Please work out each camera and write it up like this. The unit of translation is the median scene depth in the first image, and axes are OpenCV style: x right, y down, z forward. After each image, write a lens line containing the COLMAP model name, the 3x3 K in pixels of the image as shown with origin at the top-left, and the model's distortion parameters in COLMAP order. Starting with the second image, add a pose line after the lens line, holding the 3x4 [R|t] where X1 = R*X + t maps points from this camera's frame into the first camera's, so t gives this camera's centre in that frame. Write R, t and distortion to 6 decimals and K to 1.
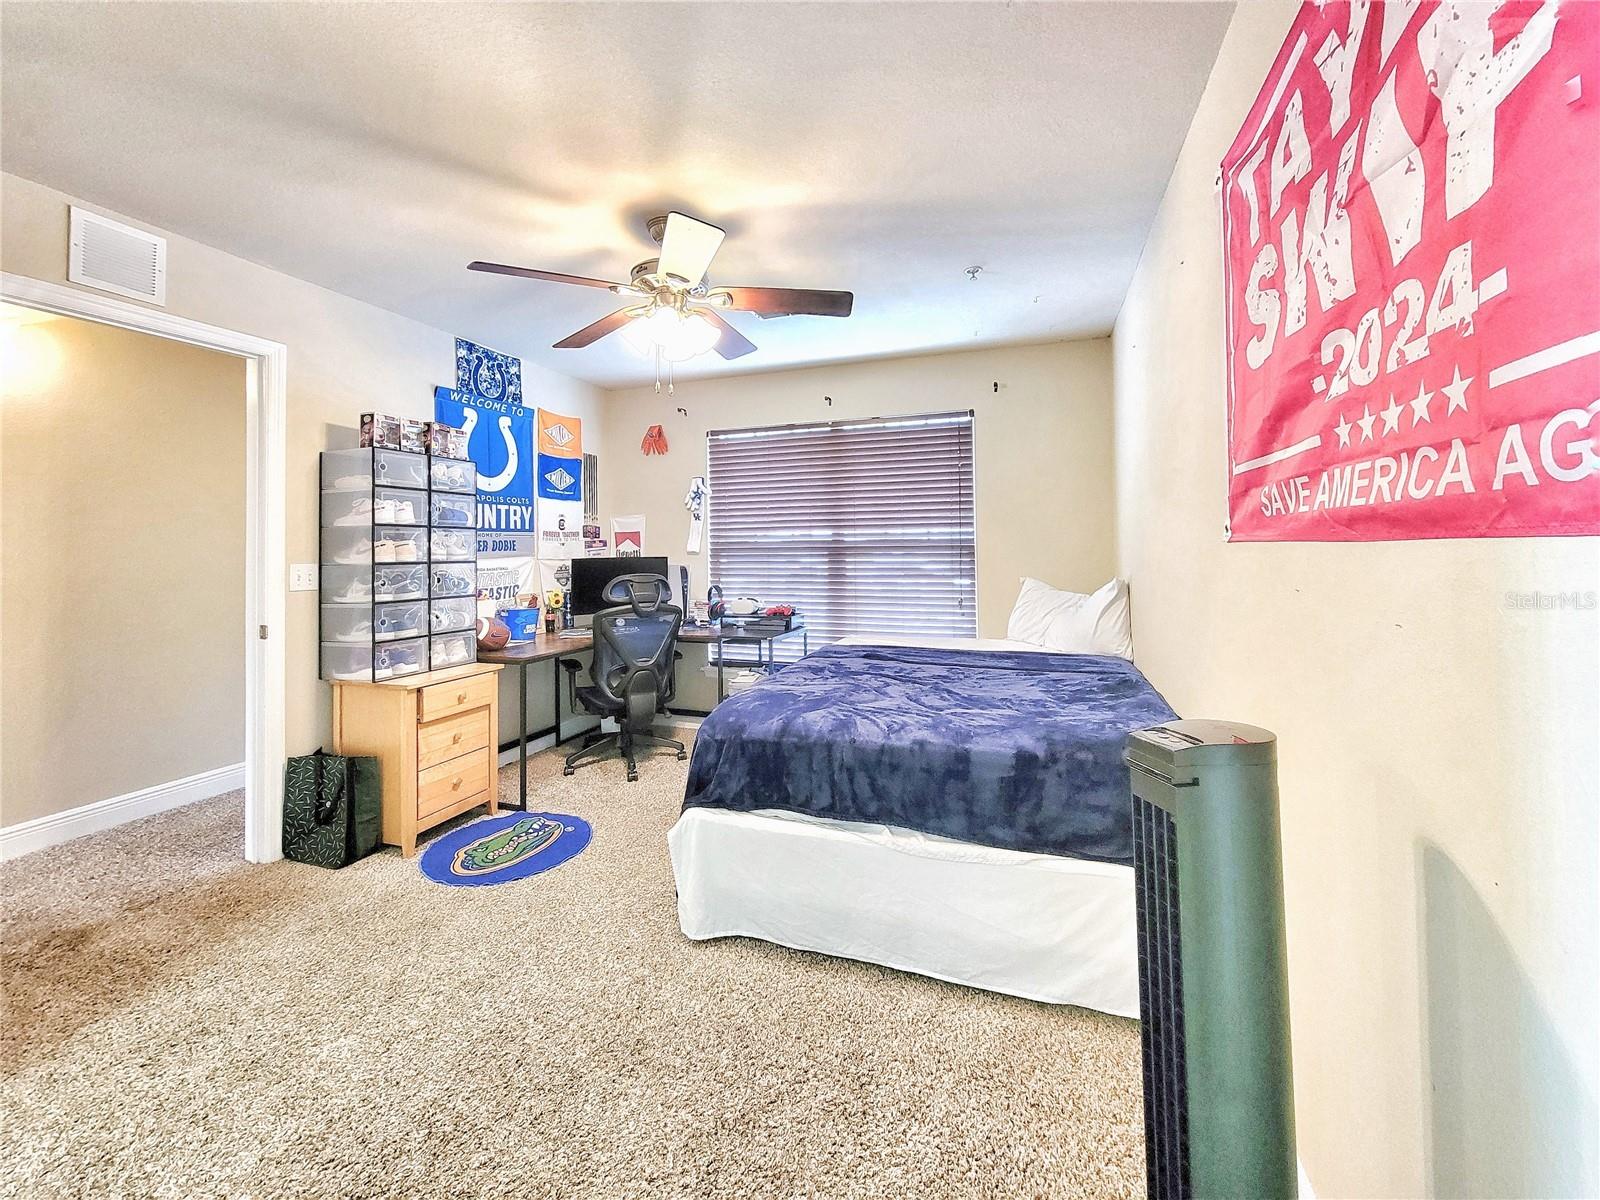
lens RADIAL K [[650.1, 0, 808.4], [0, 650.1, 553.2], [0, 0, 1]] dist [0.000001, 0.000807]
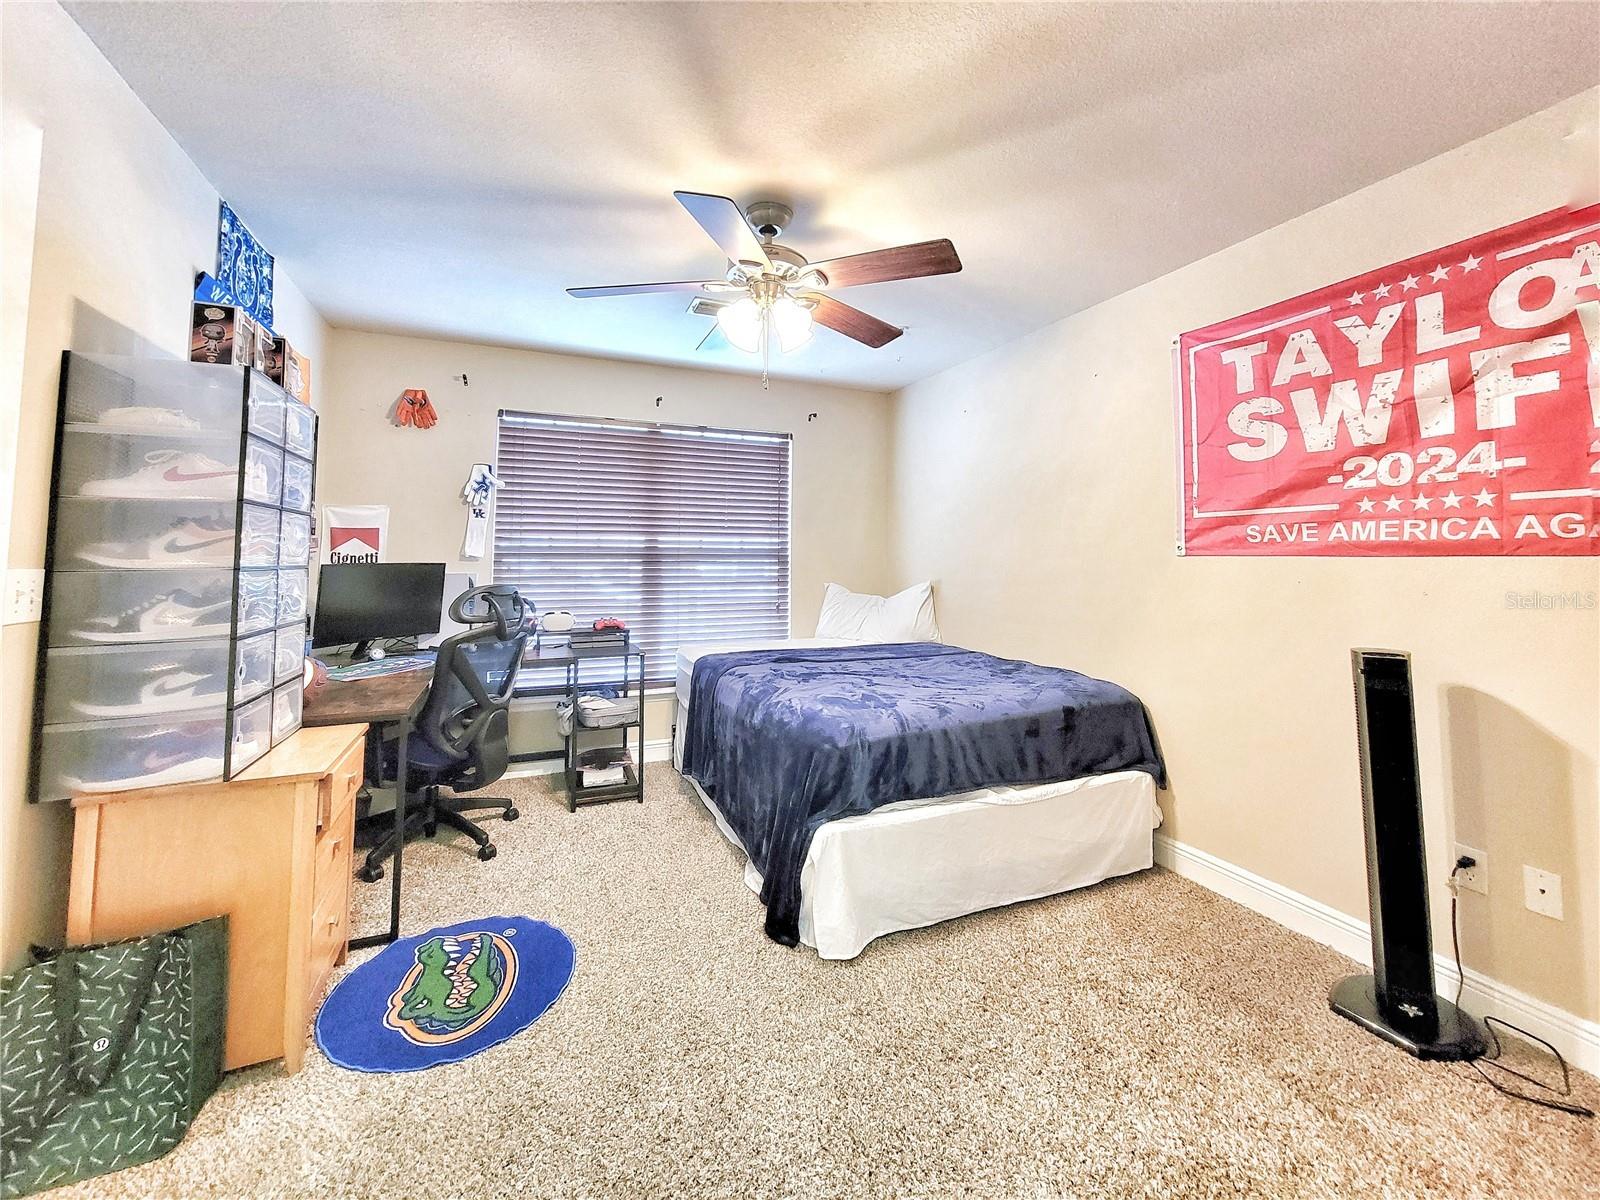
lens RADIAL K [[650.1, 0, 800.3], [0, 650.1, 533.5], [0, 0, 1]] dist [0.000001, 0.000807]
pose [[0.736950, 0.039382, 0.674799, -0.500140], [-0.008232, 0.998750, -0.049298, 0.006574], [-0.675897, 0.030775, 0.736354, 0.176556]]
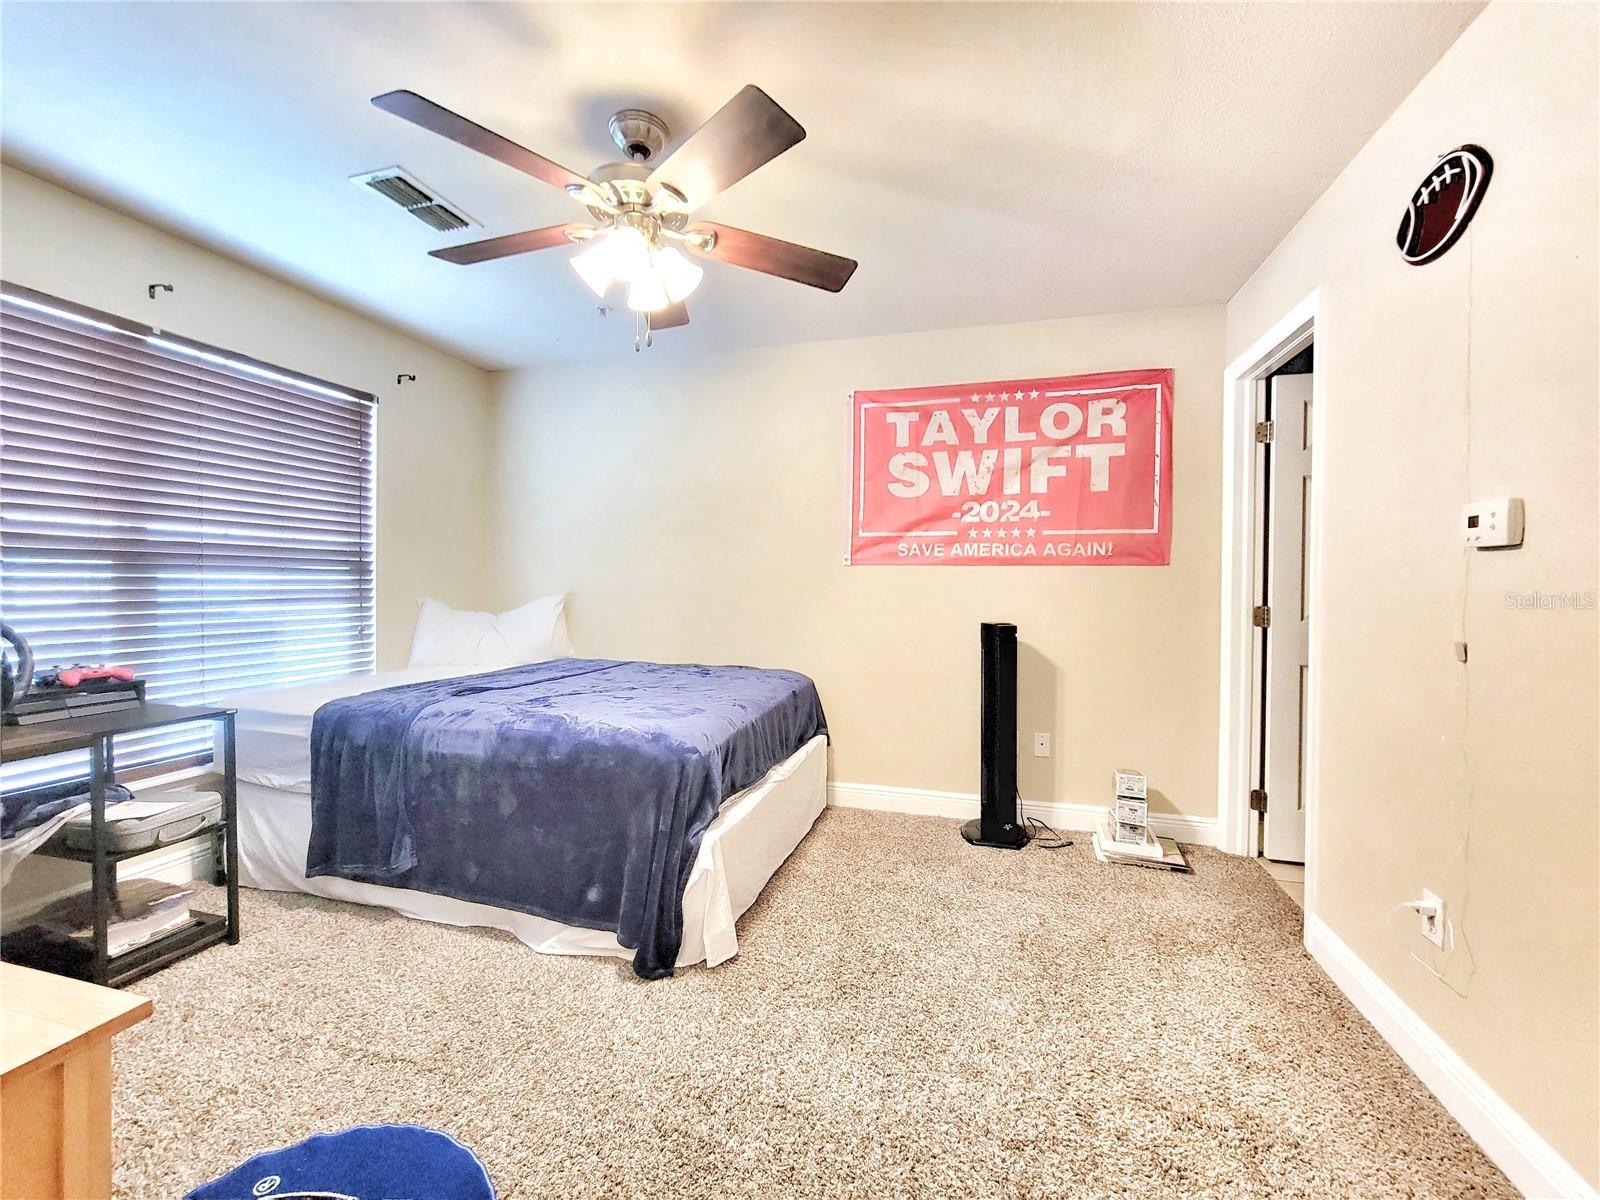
lens RADIAL K [[650.1, 0, 809.1], [0, 650.1, 612.6], [0, 0, 1]] dist [0.000001, 0.000807]
pose [[-0.064731, -0.032148, 0.997385, -0.627367], [0.000657, 0.999479, 0.032258, 0.028697], [-0.997903, 0.002743, -0.064676, 0.525444]]
